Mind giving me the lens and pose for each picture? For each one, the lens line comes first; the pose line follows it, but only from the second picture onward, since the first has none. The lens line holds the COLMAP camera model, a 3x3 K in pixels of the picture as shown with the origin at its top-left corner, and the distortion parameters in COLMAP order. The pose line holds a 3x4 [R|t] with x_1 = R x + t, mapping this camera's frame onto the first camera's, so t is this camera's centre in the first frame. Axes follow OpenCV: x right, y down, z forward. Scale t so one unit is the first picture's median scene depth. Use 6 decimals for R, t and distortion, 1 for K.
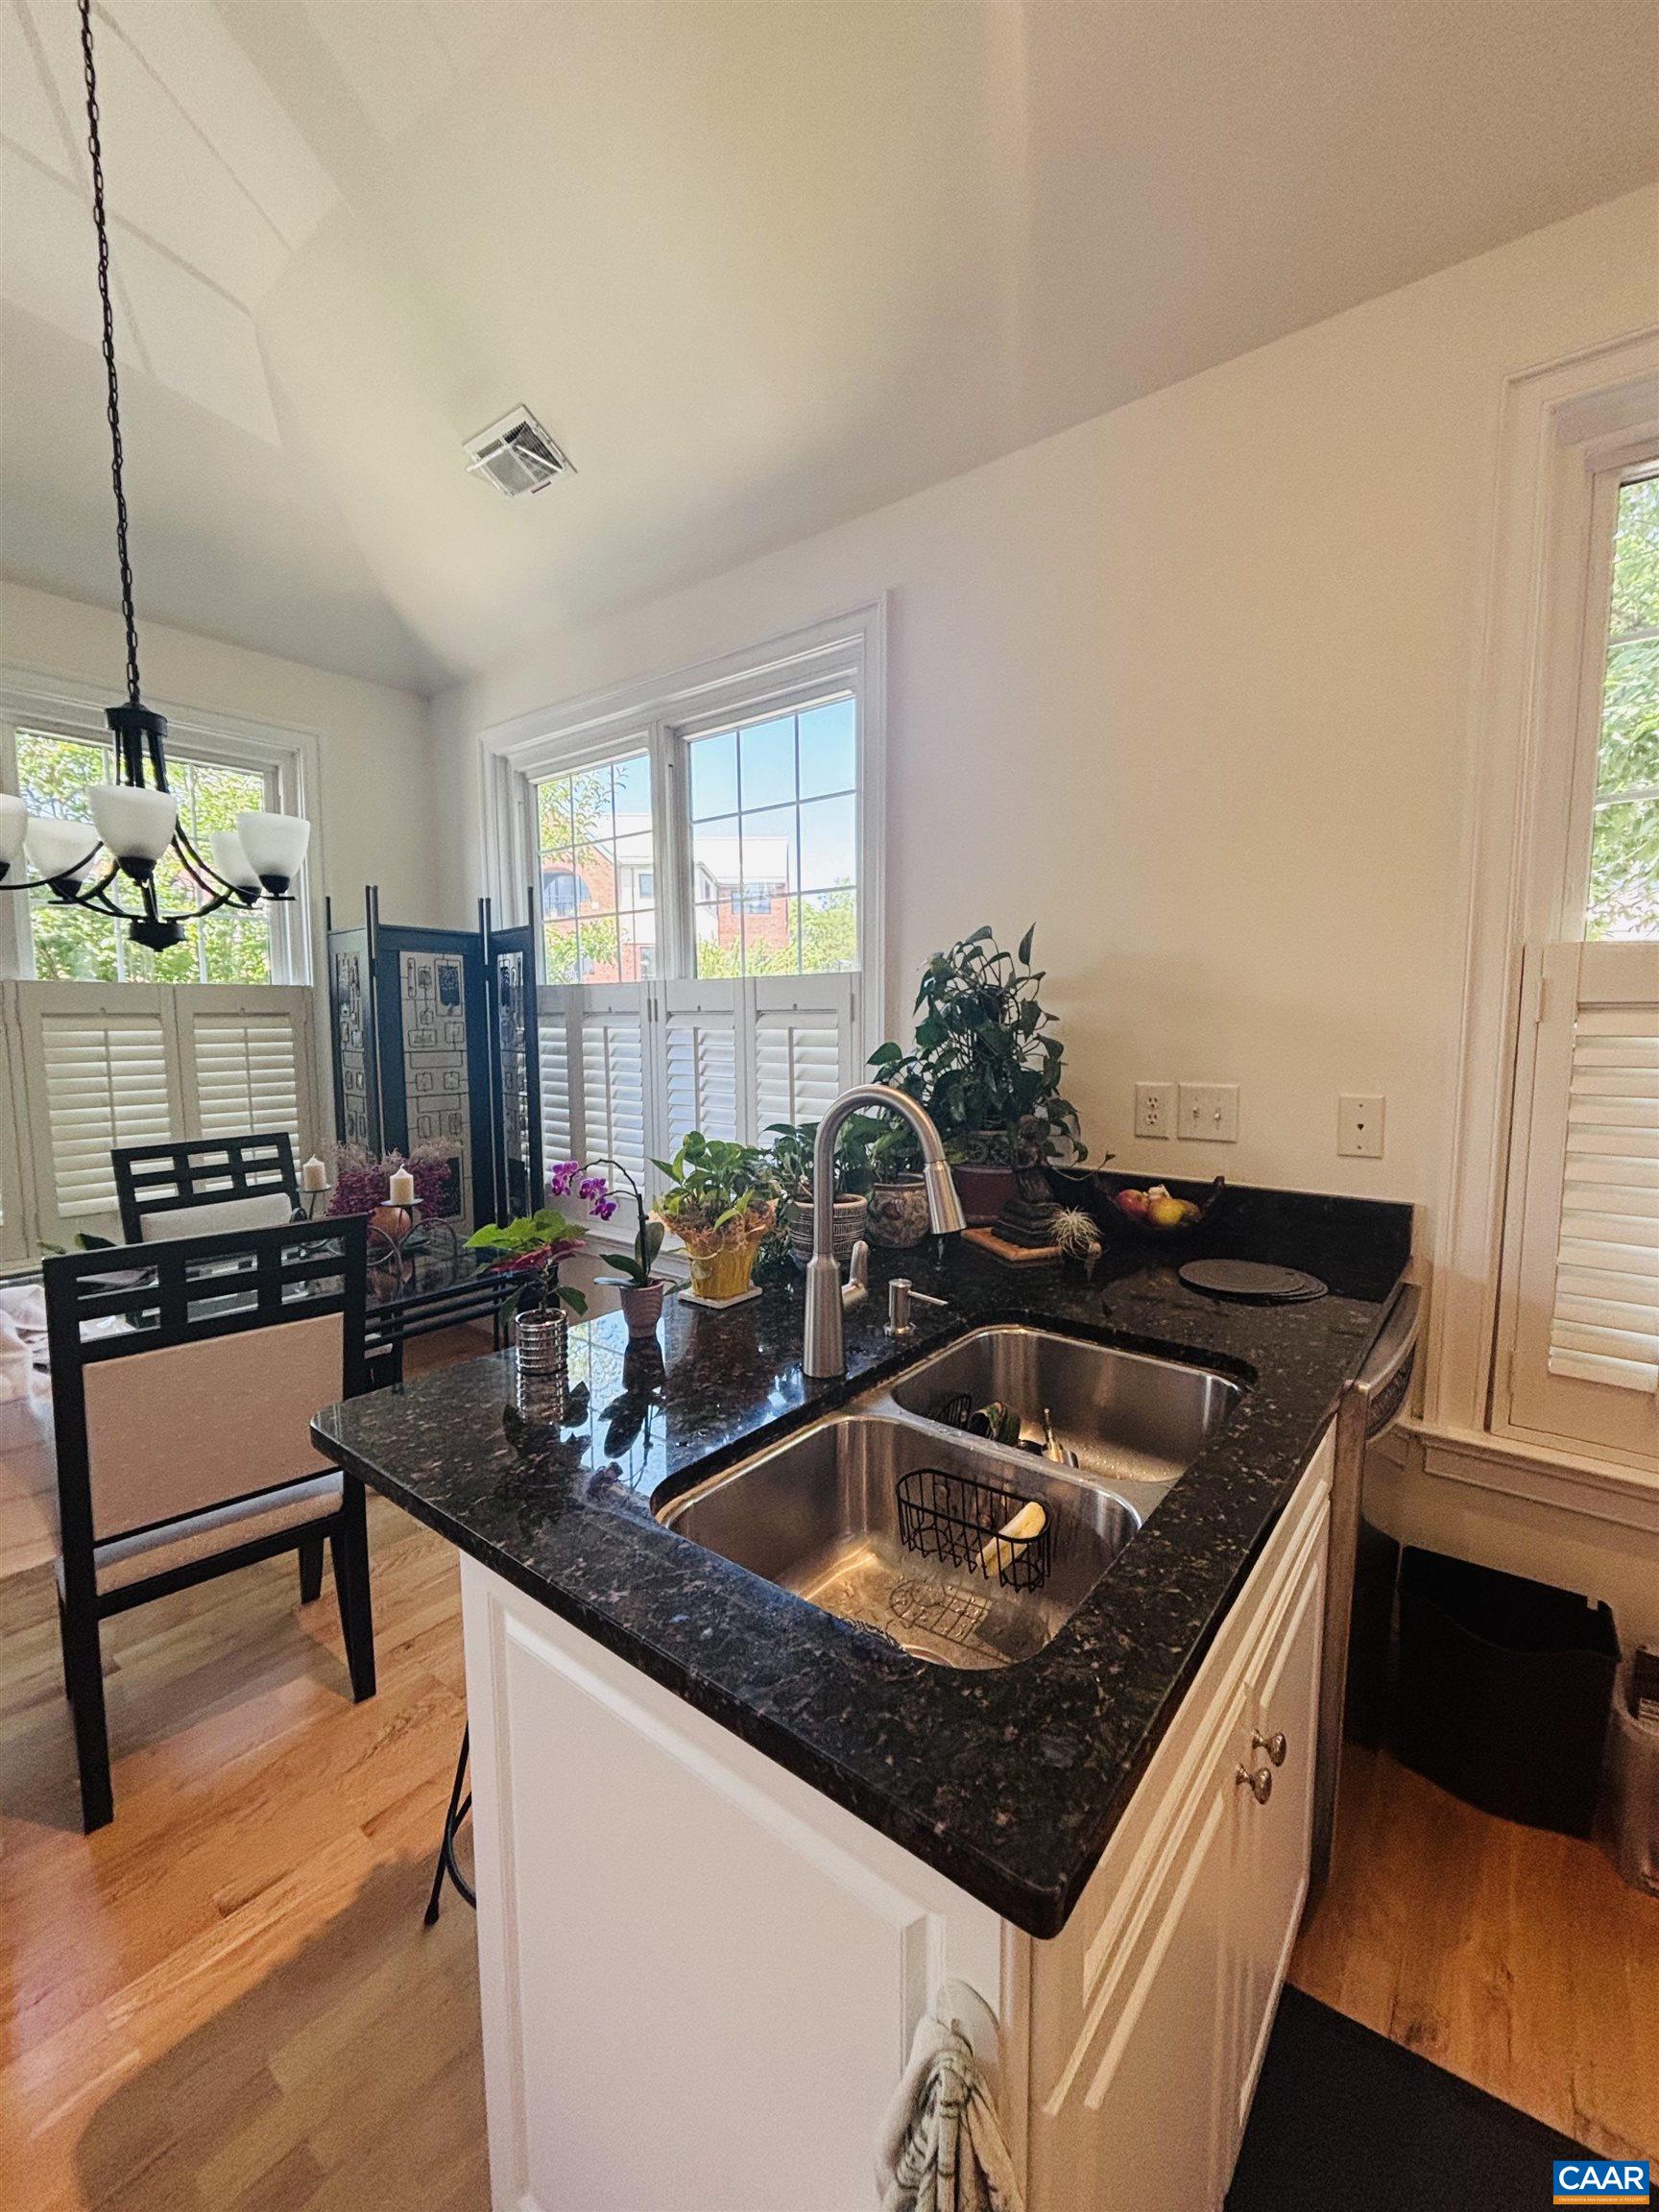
lens RADIAL K [[874.0, 0, 829.5], [0, 874.0, 1106.0], [0, 0, 1]] dist [0.009006, 0.000036]
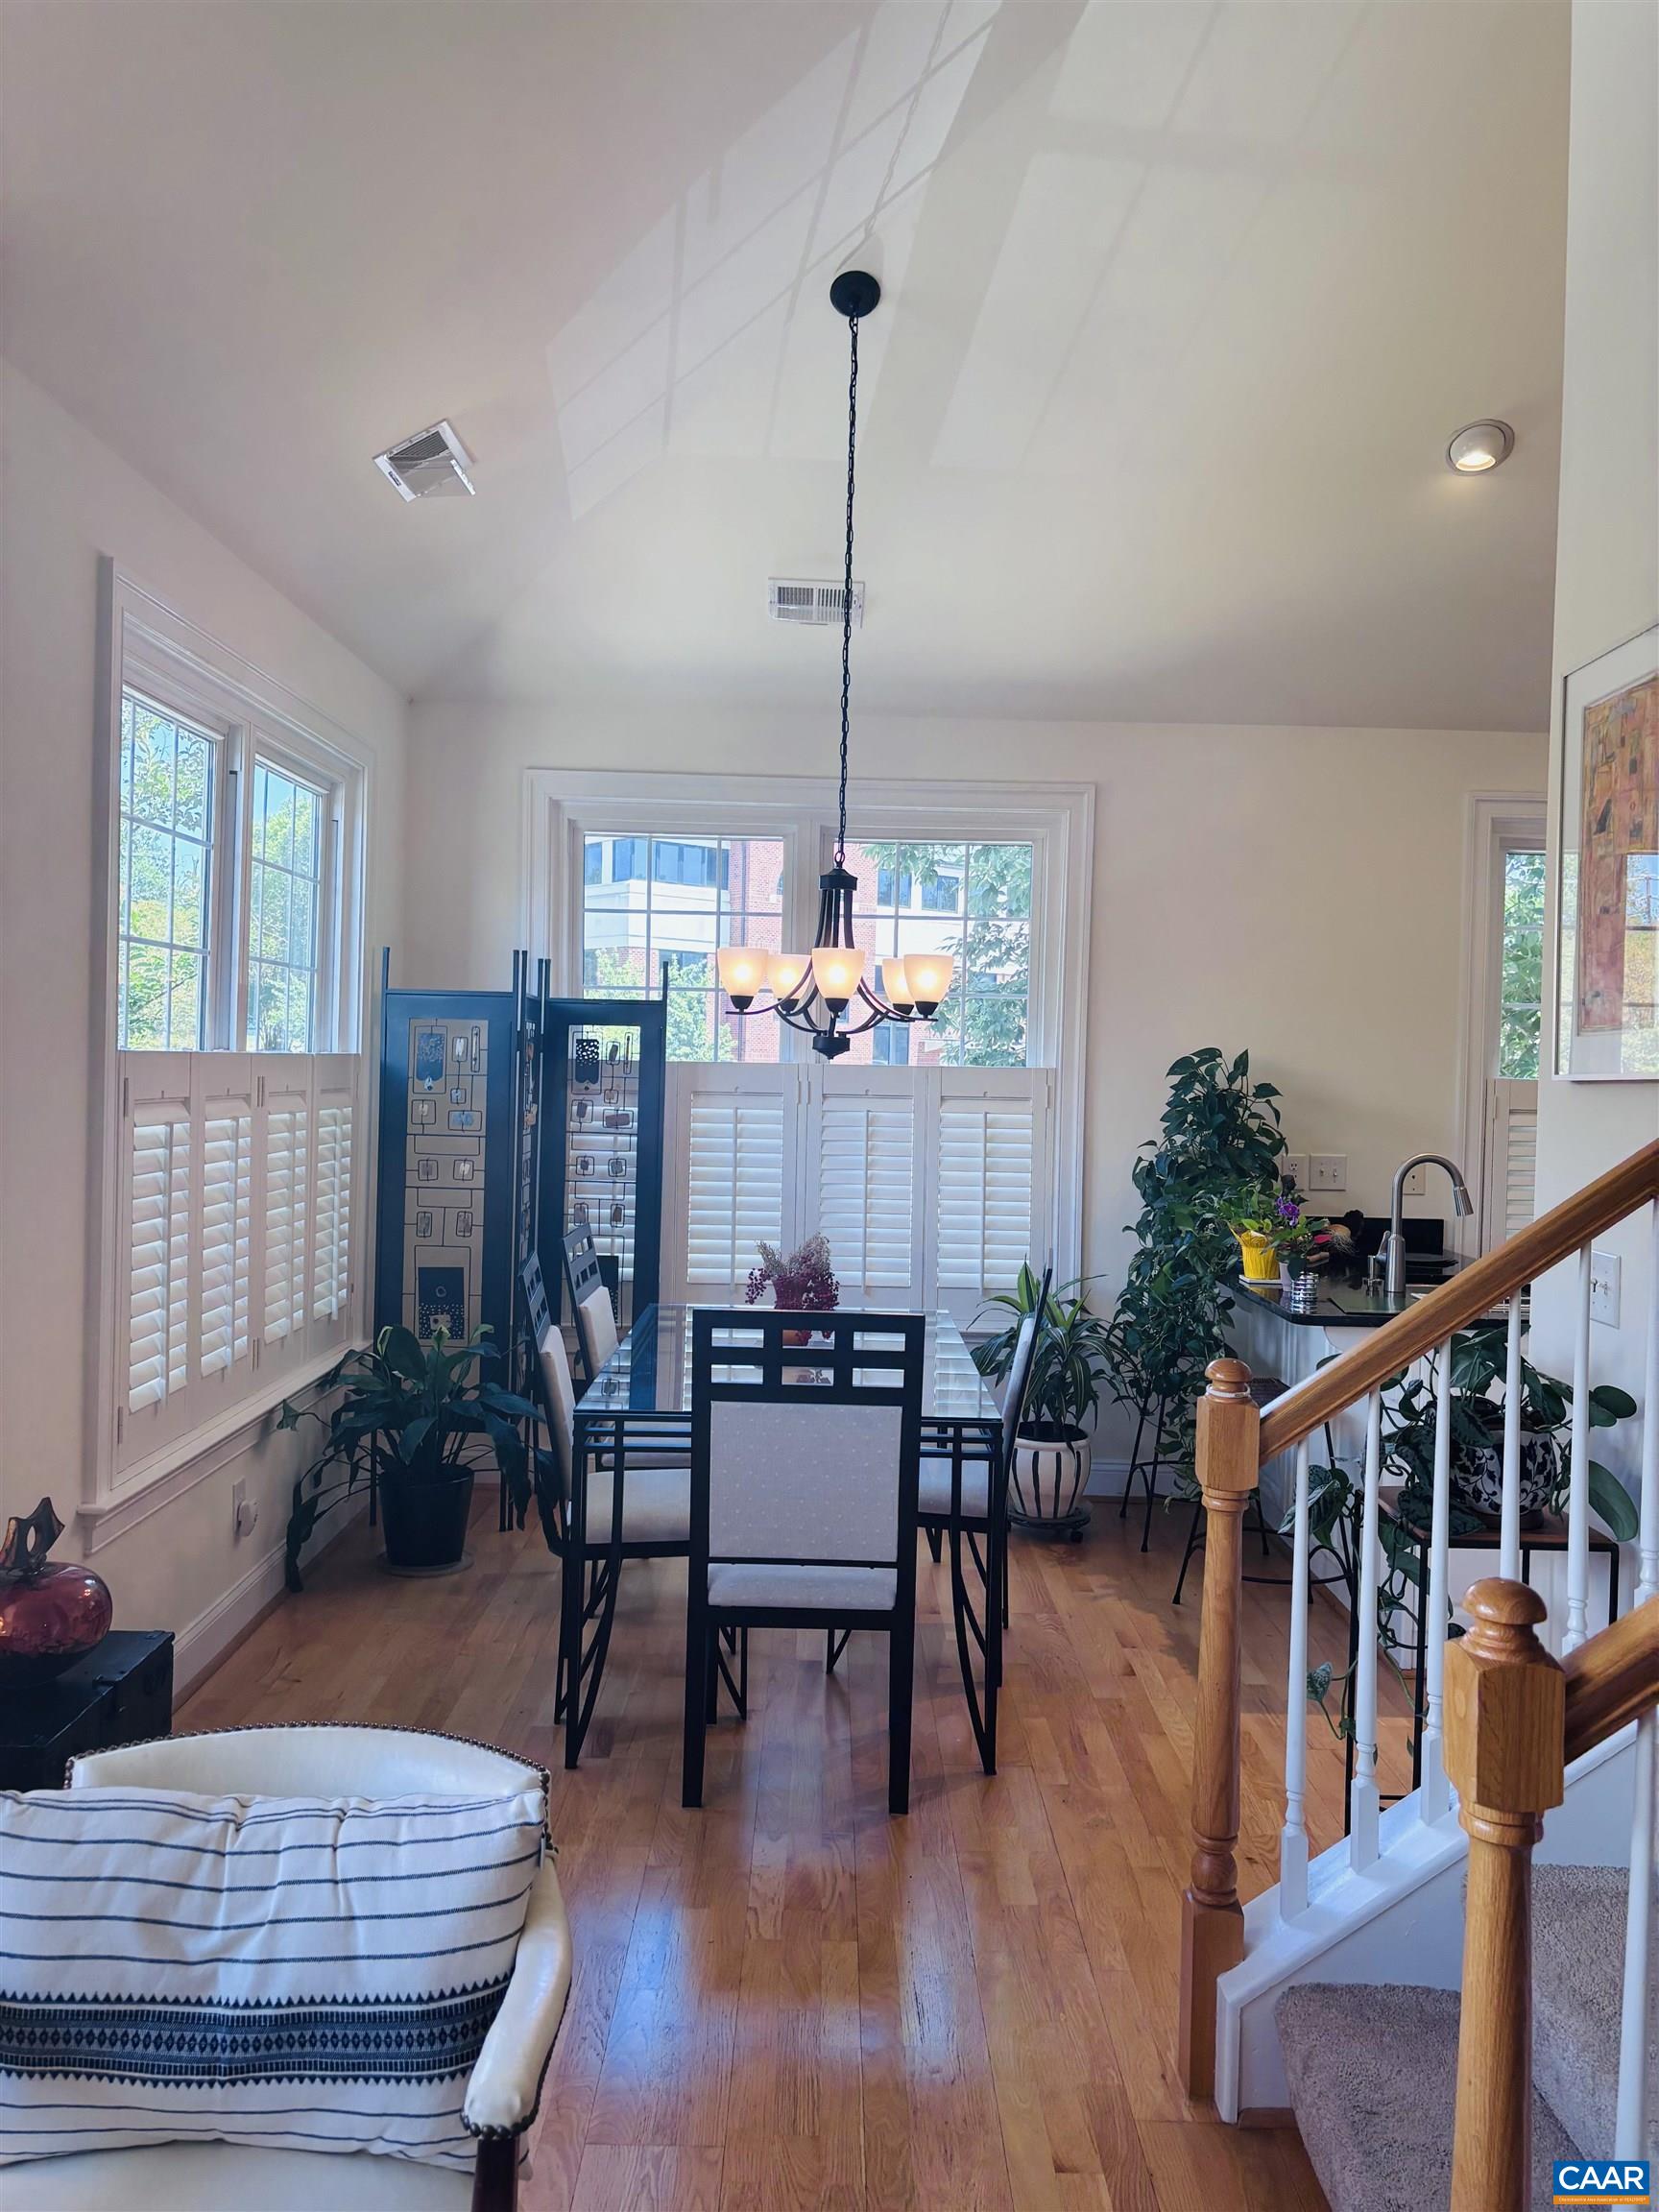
lens RADIAL K [[1683.8, 0, 829.5], [0, 1683.8, 1106.0], [0, 0, 1]] dist [0.033196, -0.004567]
pose [[0.809727, 0.007500, 0.586759, -2.044479], [0.033982, 0.997641, -0.059646, 0.038961], [-0.585822, 0.068236, 0.807562, -0.916813]]
